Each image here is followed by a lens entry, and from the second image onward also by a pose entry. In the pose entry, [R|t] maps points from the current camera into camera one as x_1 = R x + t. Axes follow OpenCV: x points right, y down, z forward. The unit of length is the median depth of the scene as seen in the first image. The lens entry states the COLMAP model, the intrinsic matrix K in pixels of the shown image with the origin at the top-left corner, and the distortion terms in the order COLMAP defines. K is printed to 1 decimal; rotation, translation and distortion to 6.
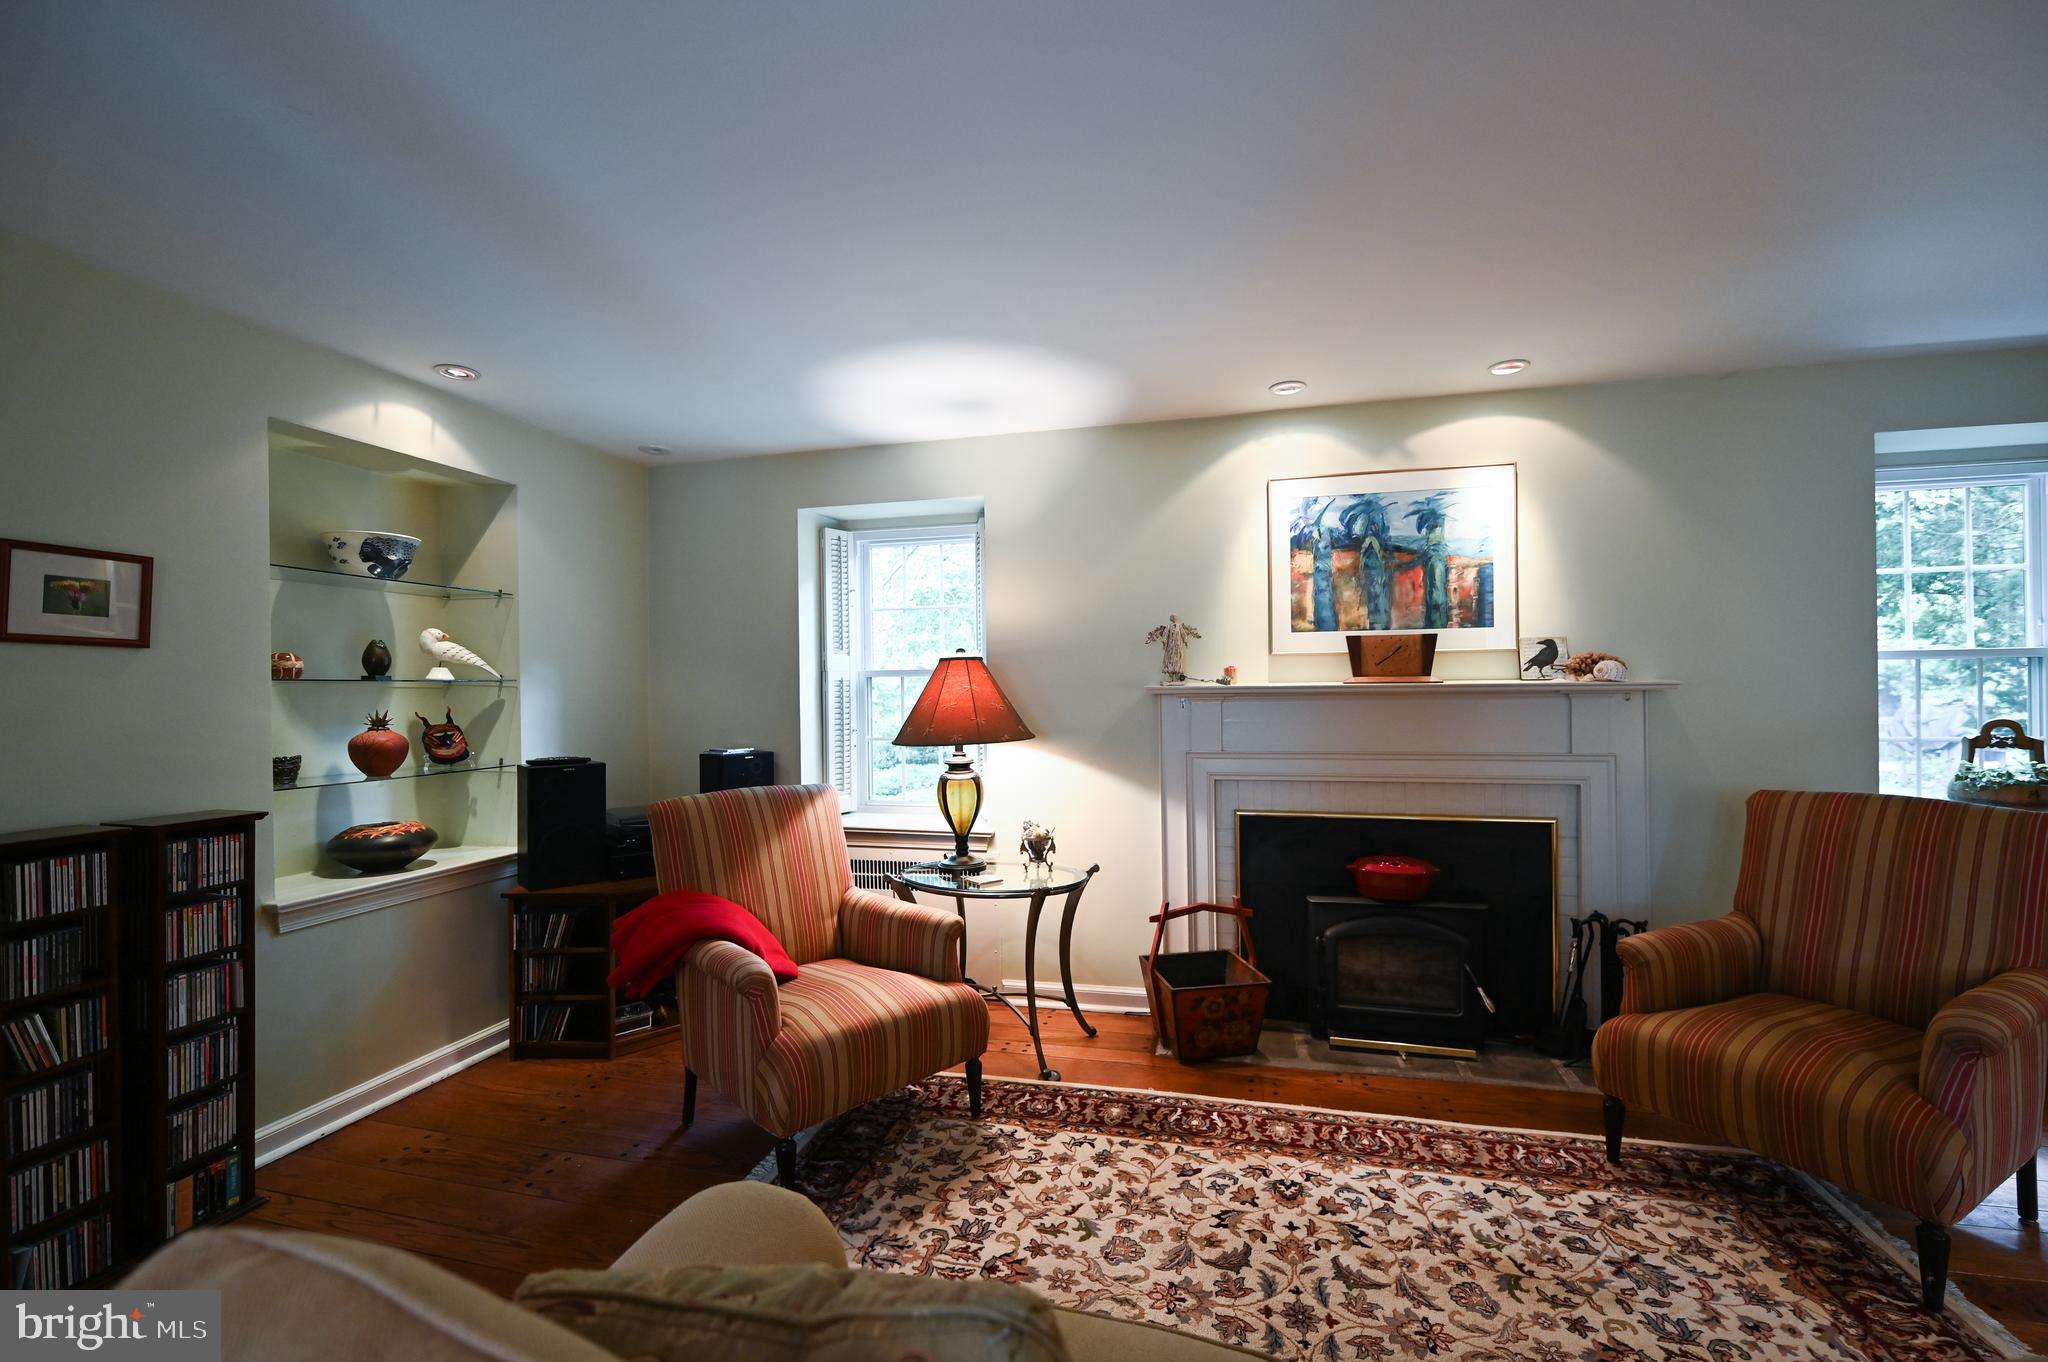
lens RADIAL K [[858.0, 0, 1030.3], [0, 858.0, 685.2], [0, 0, 1]] dist [-0.009347, -0.000737]
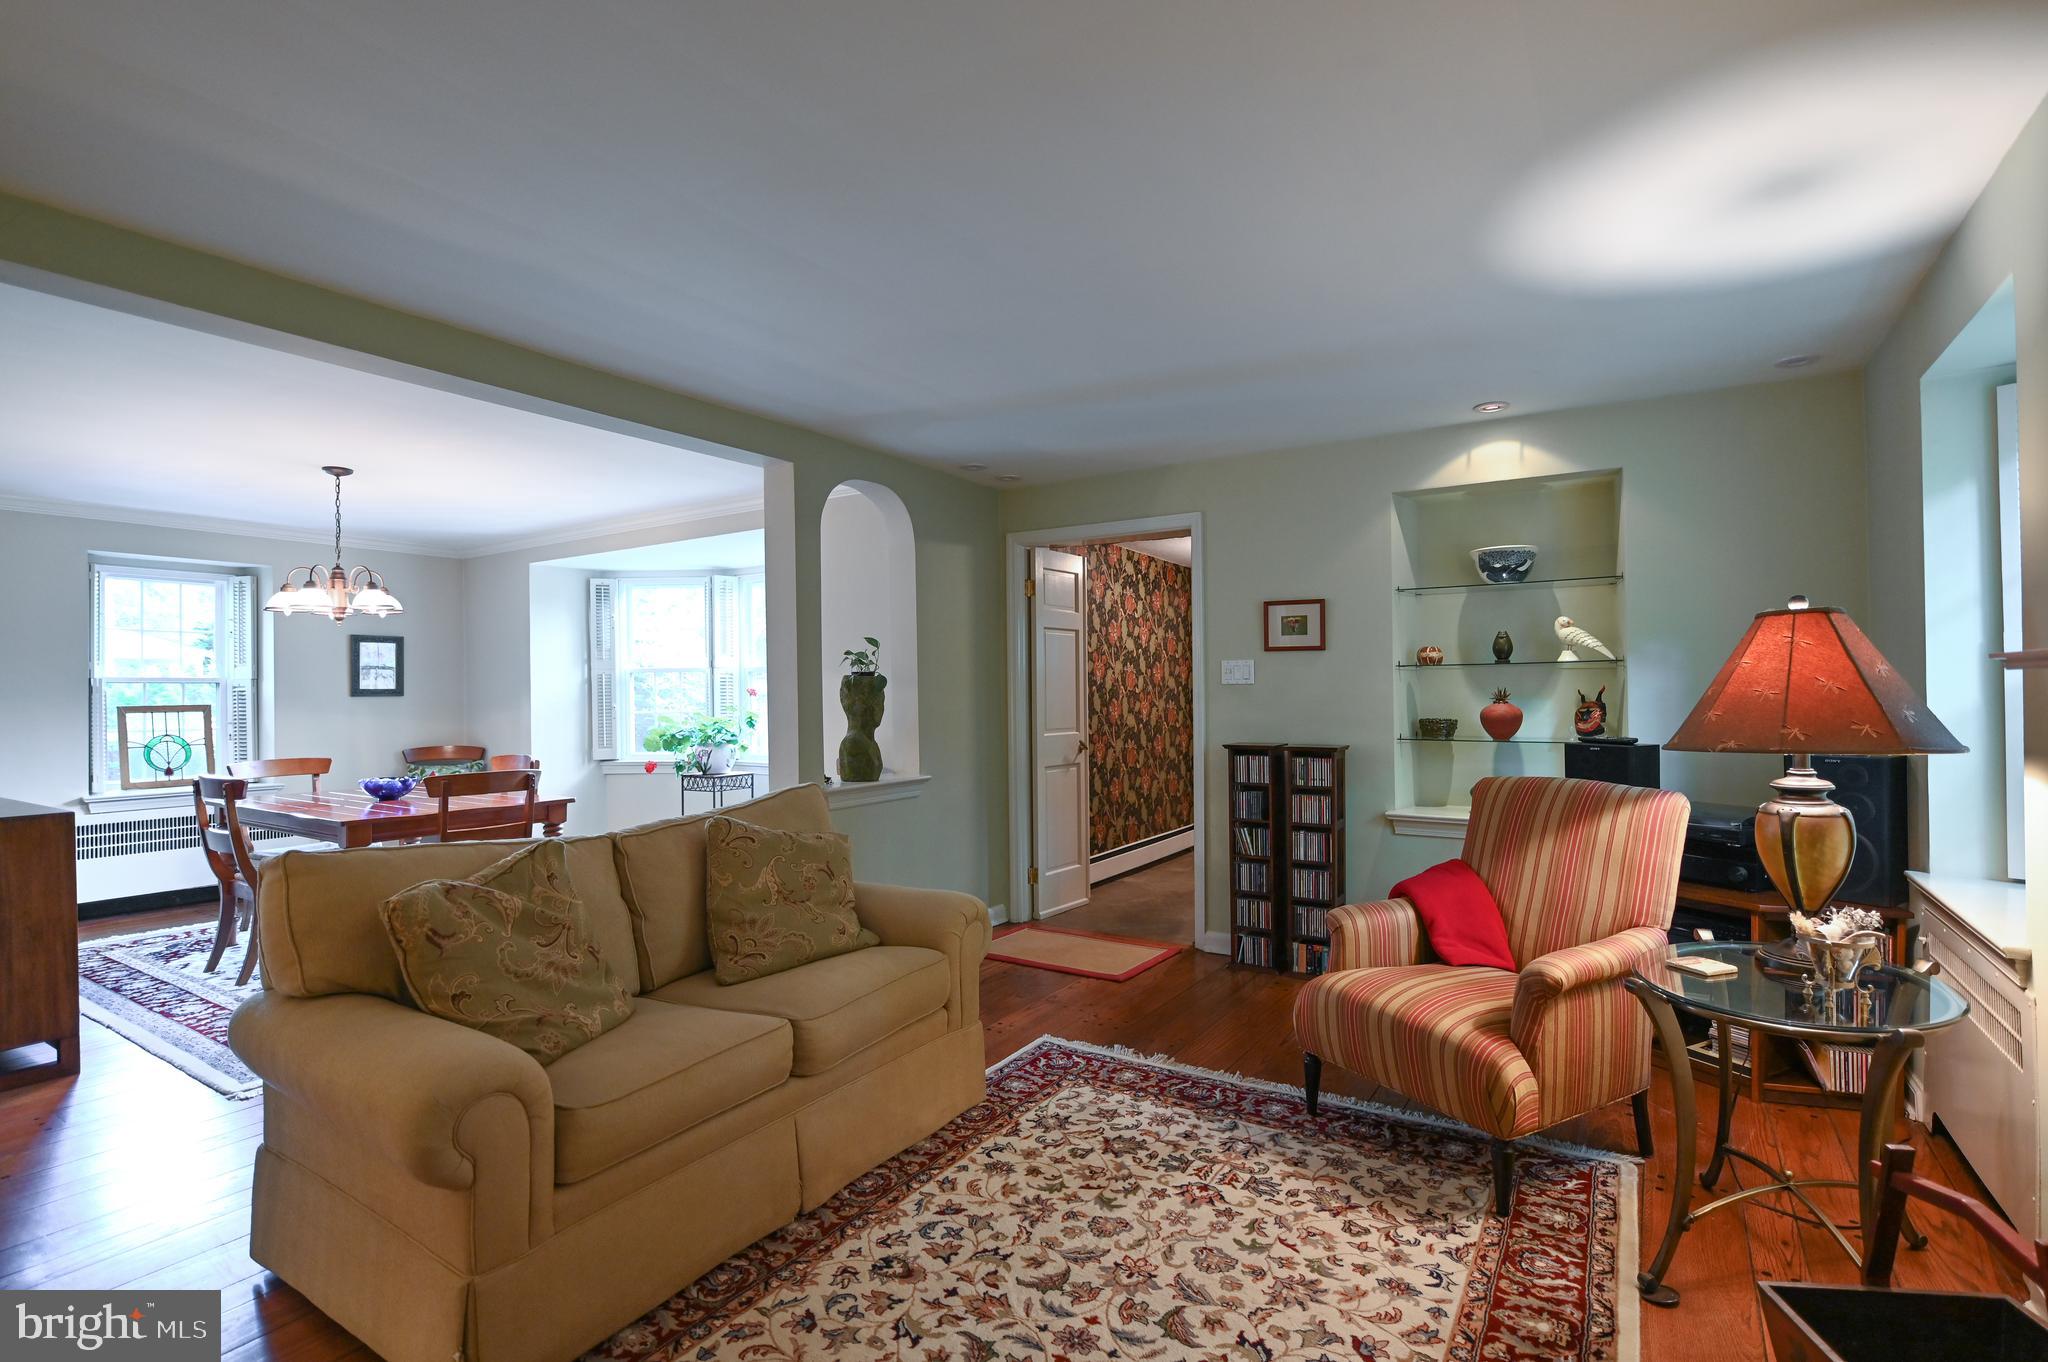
lens RADIAL K [[971.8, 0, 1031.8], [0, 971.8, 685.0], [0, 0, 1]] dist [-0.006263, -0.000568]
pose [[-0.313084, 0.009471, -0.949678, 0.771784], [0.018089, 0.999828, 0.004007, 0.007168], [0.949553, -0.015924, -0.313202, 0.748212]]
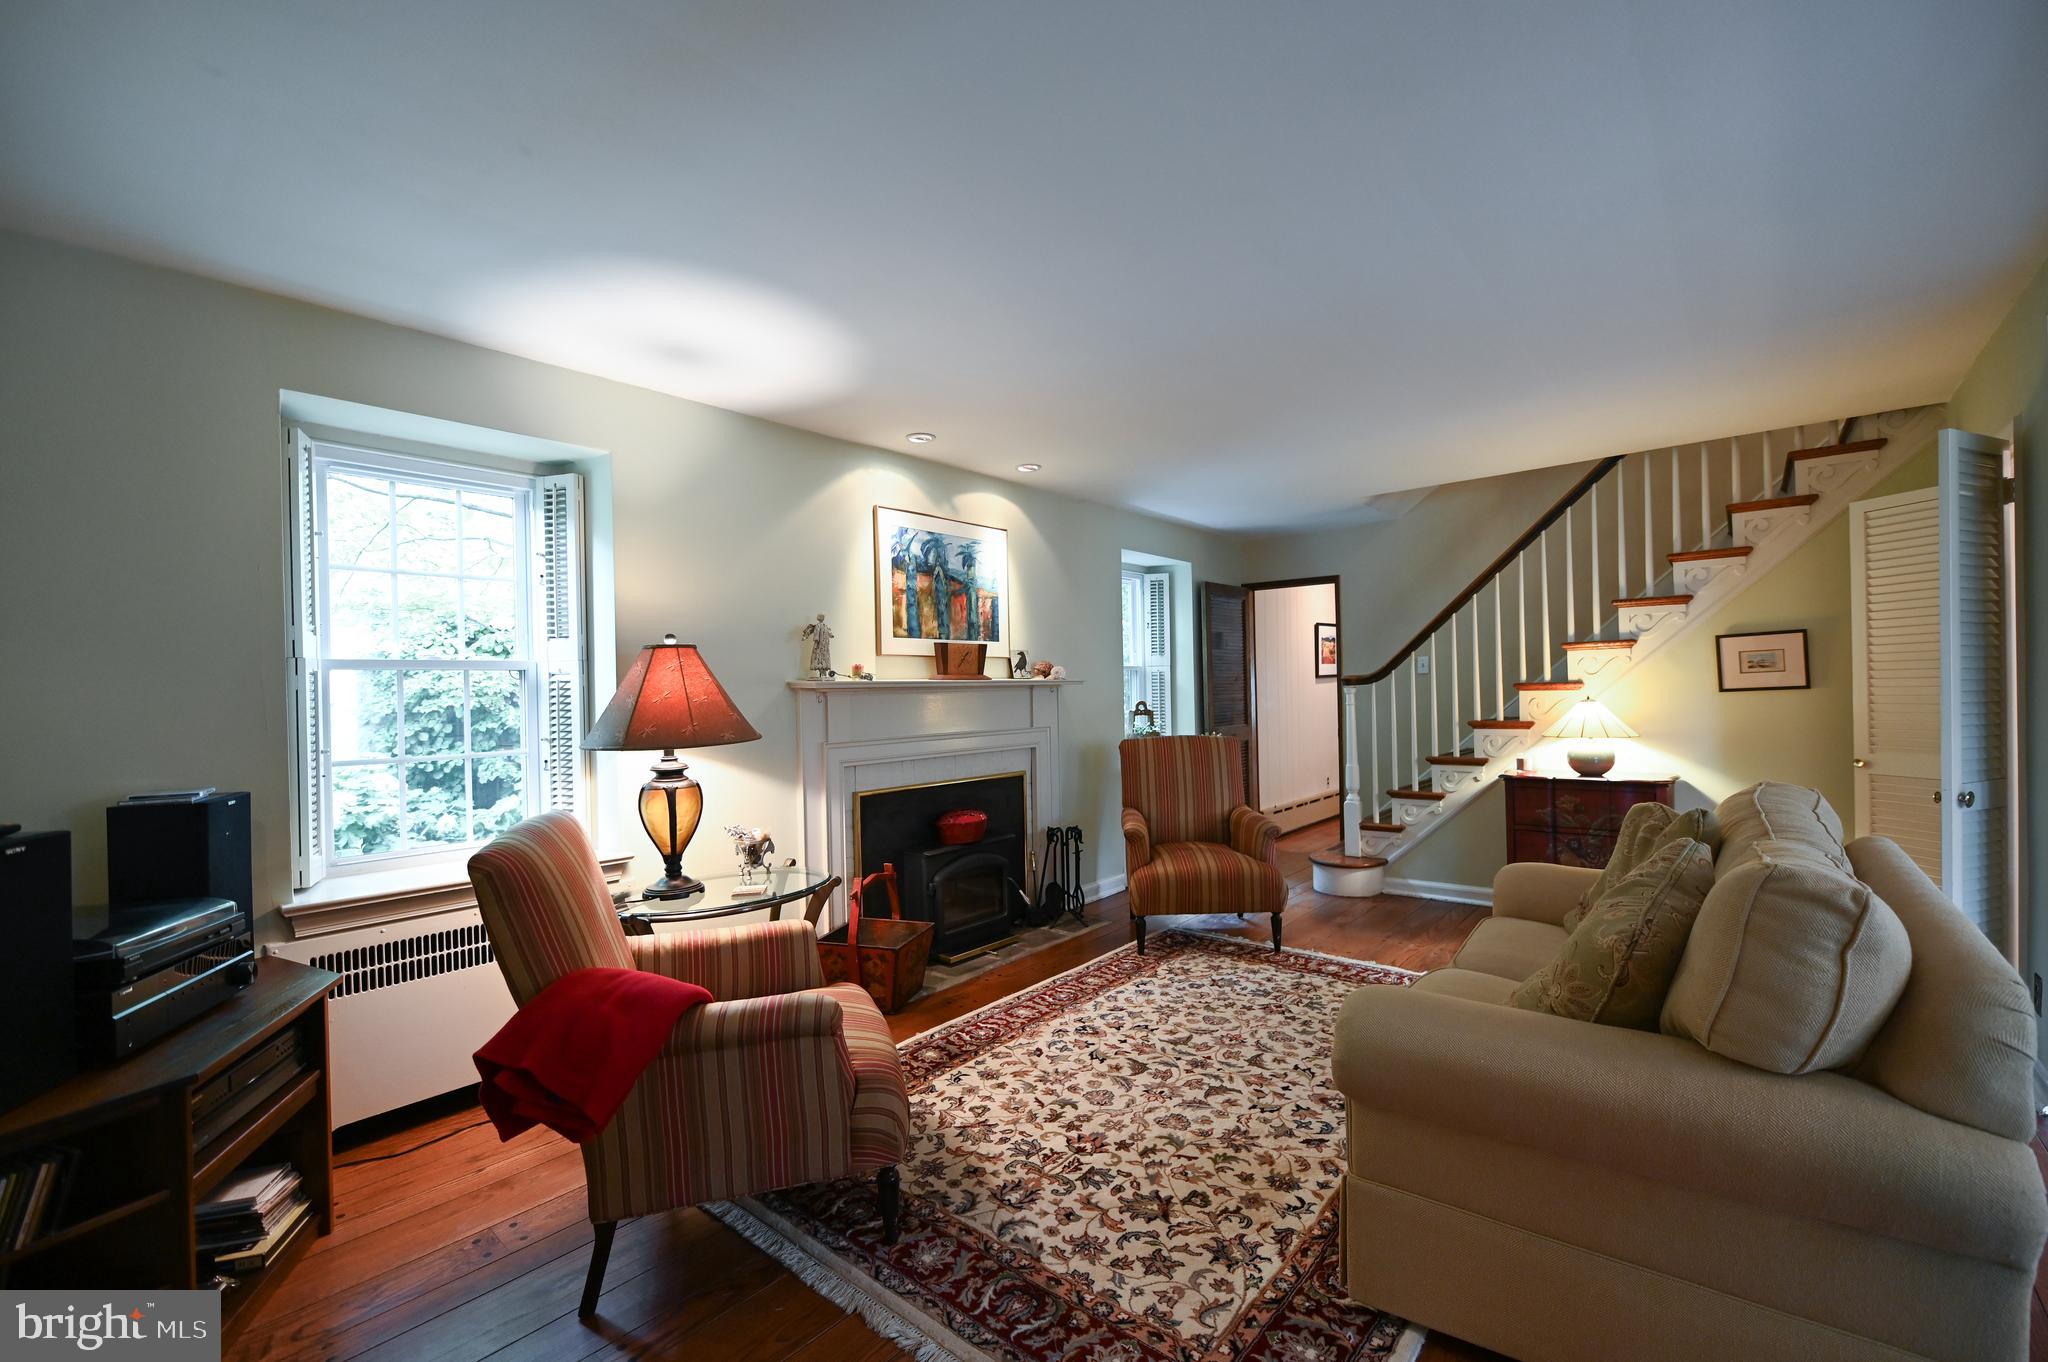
lens RADIAL K [[847.9, 0, 1040.5], [0, 847.9, 691.5], [0, 0, 1]] dist [0.000542, 0.000026]
pose [[0.435500, -0.000904, 0.900188, -0.720274], [0.014100, 0.999884, -0.005818, 0.025414], [-0.900078, 0.015226, 0.435462, 0.324020]]
